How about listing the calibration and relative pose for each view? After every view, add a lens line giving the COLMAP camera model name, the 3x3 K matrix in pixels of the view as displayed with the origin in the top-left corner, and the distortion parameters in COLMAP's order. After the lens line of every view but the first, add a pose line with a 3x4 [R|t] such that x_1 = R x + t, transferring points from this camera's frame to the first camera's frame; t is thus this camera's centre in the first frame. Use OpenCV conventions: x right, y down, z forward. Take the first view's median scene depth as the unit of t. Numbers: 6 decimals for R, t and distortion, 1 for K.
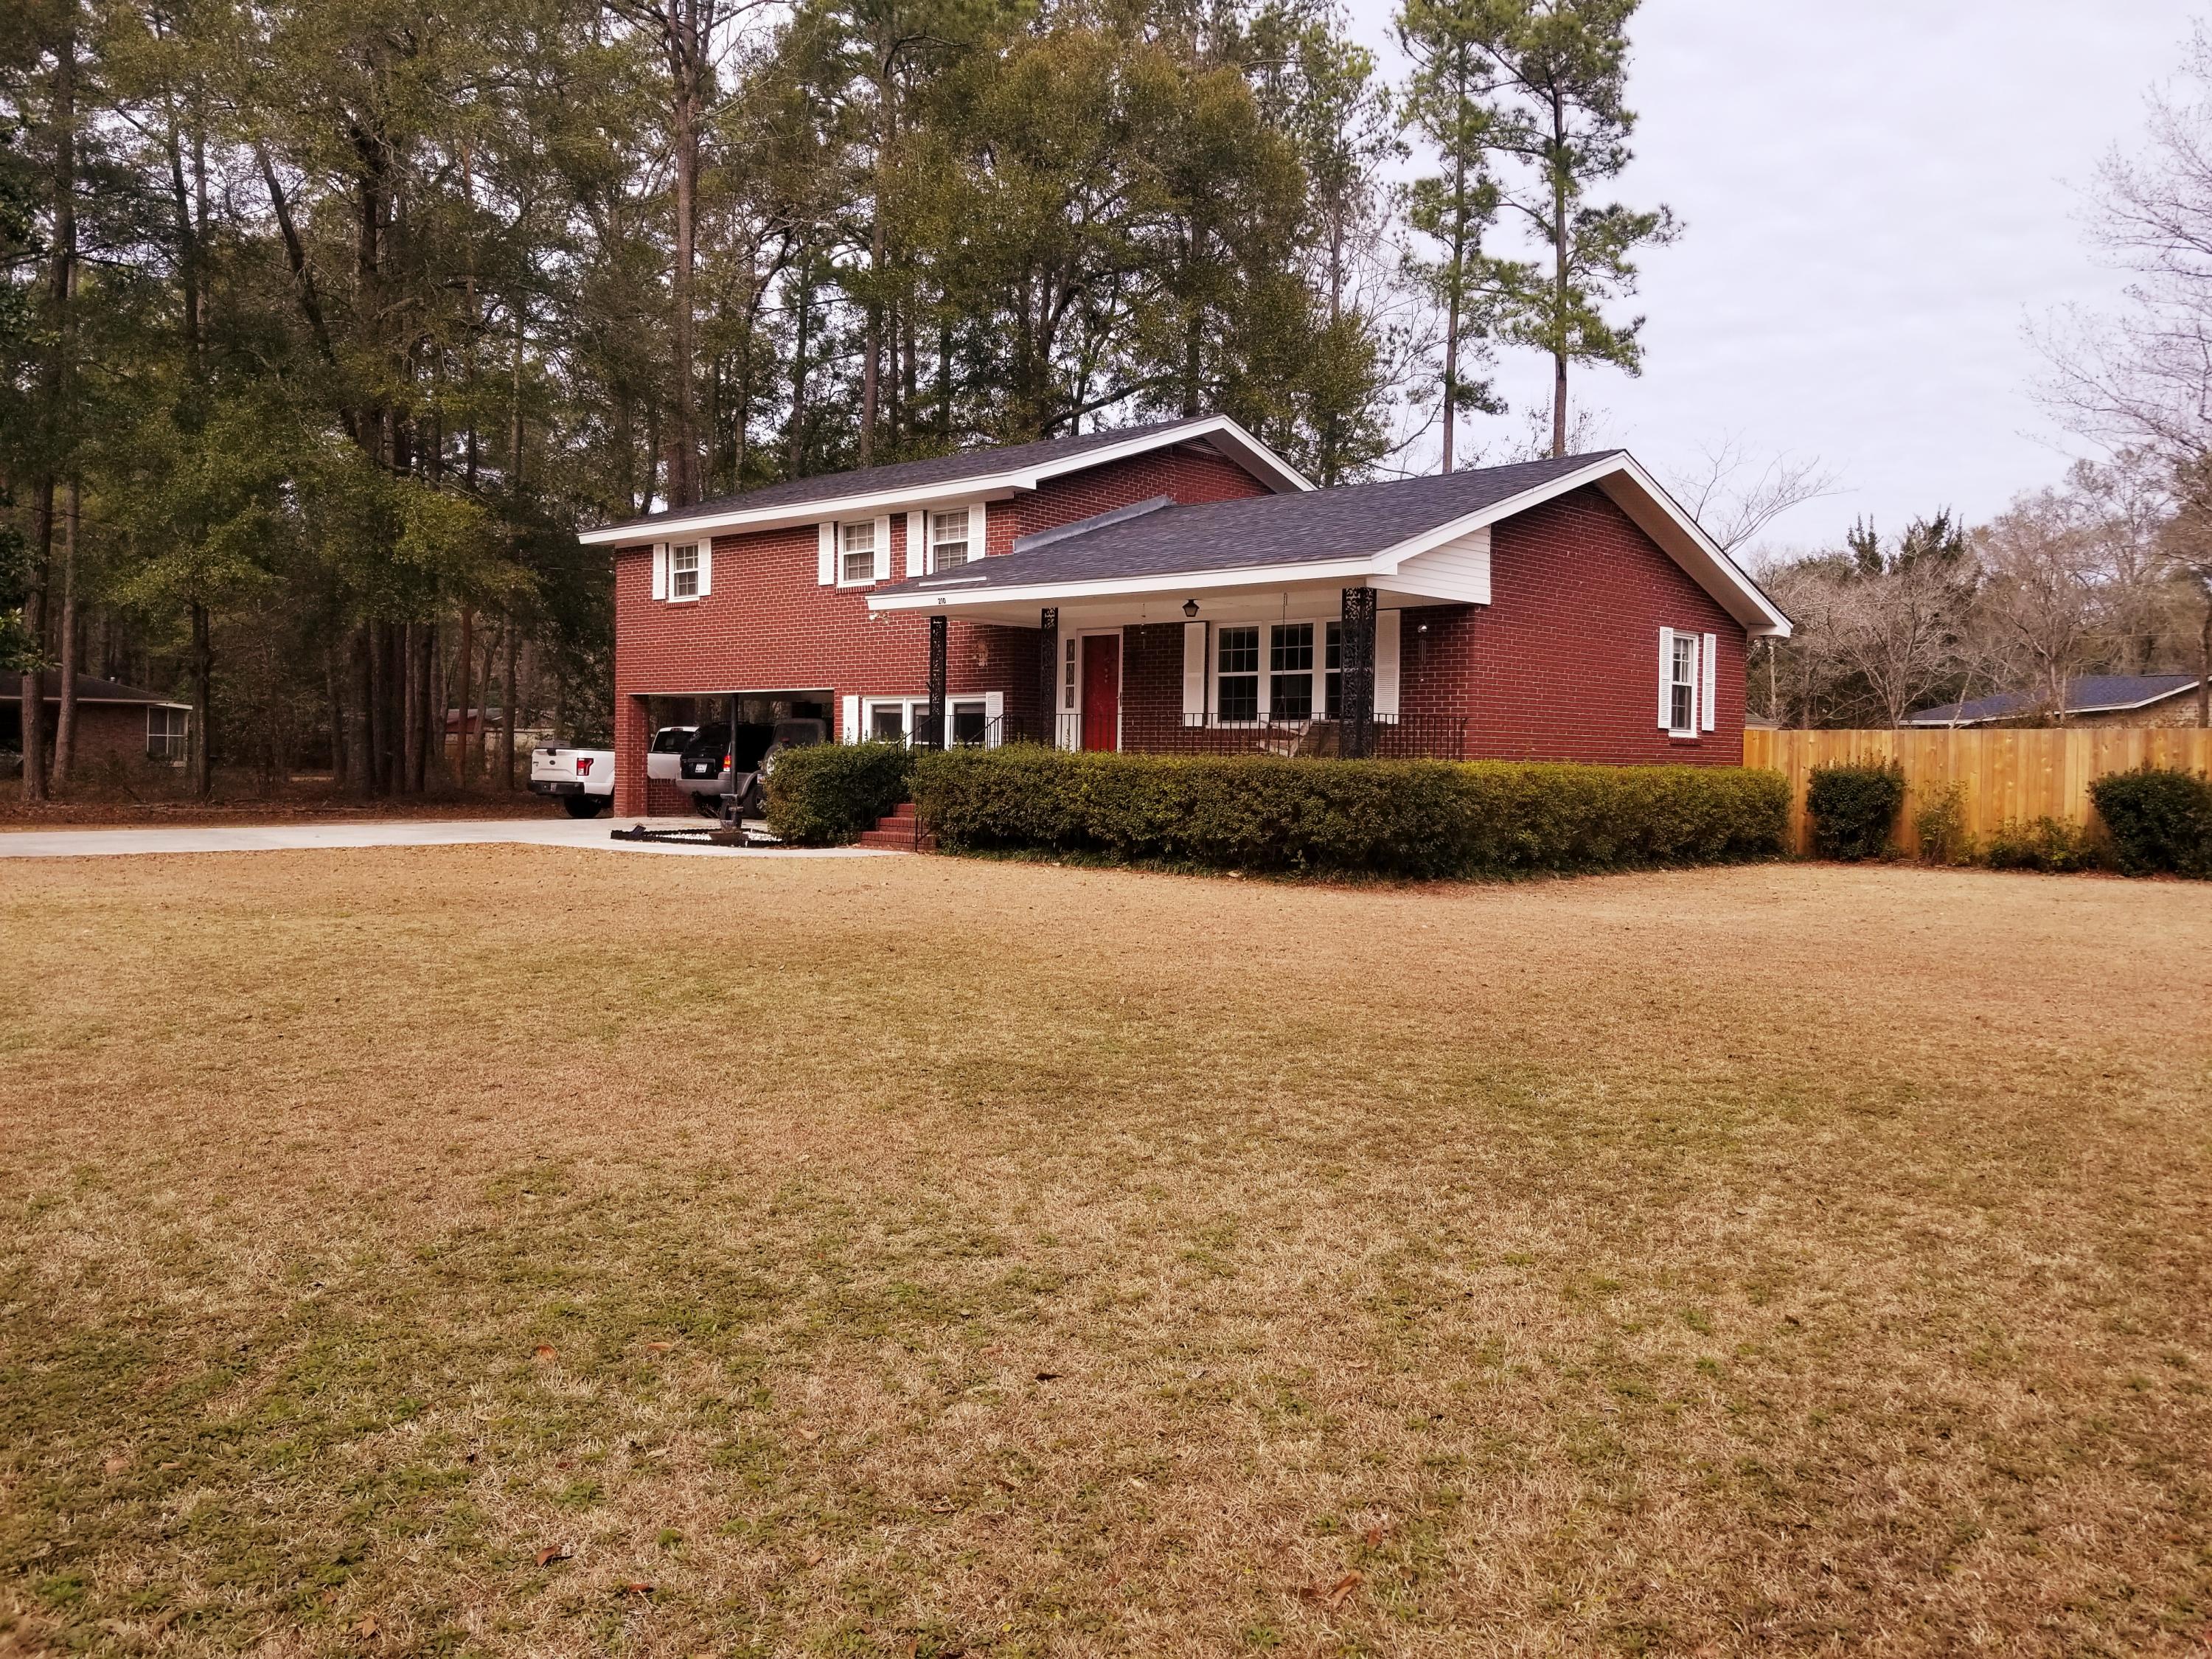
lens RADIAL K [[1693.2, 0, 1096.5], [0, 1693.2, 826.3], [0, 0, 1]] dist [0.106803, -0.196313]
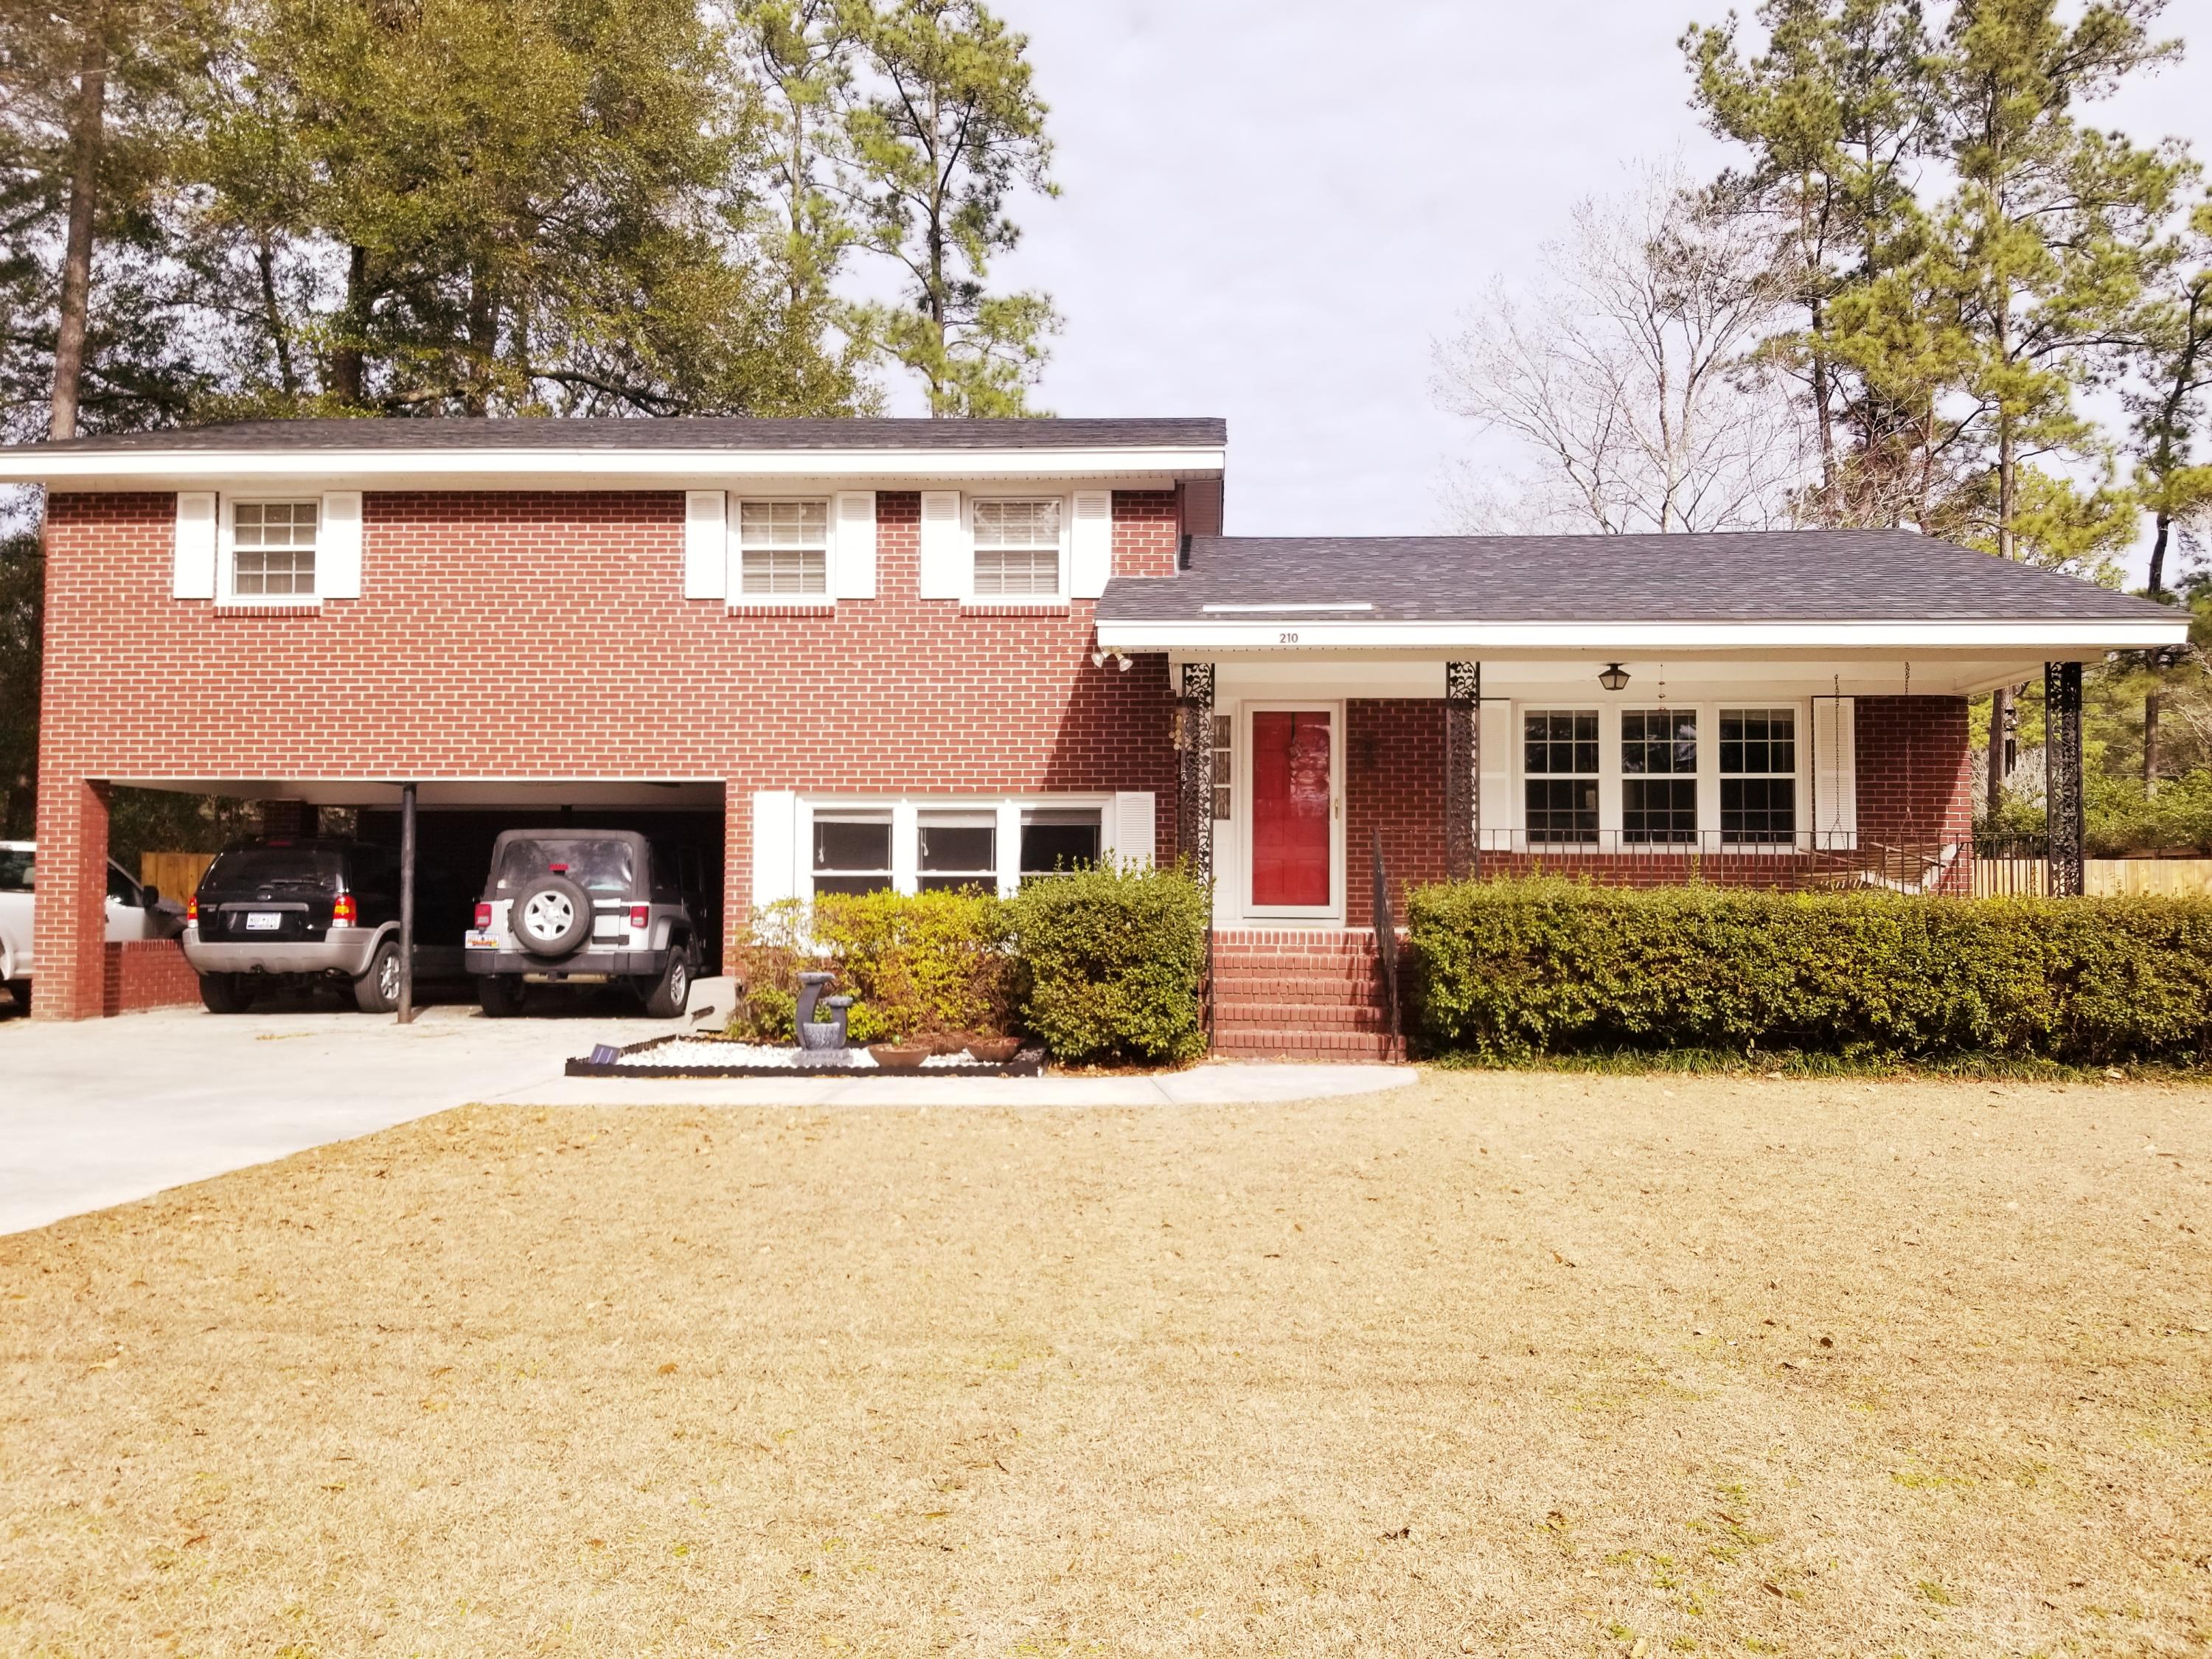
lens RADIAL K [[1794.2, 0, 1108.3], [0, 1794.2, 820.6], [0, 0, 1]] dist [0.057208, -0.003104]
pose [[0.760891, 0.012666, 0.648756, -0.501373], [0.031895, 0.997871, -0.056889, -0.031326], [-0.648095, 0.063979, 0.758867, 0.504071]]
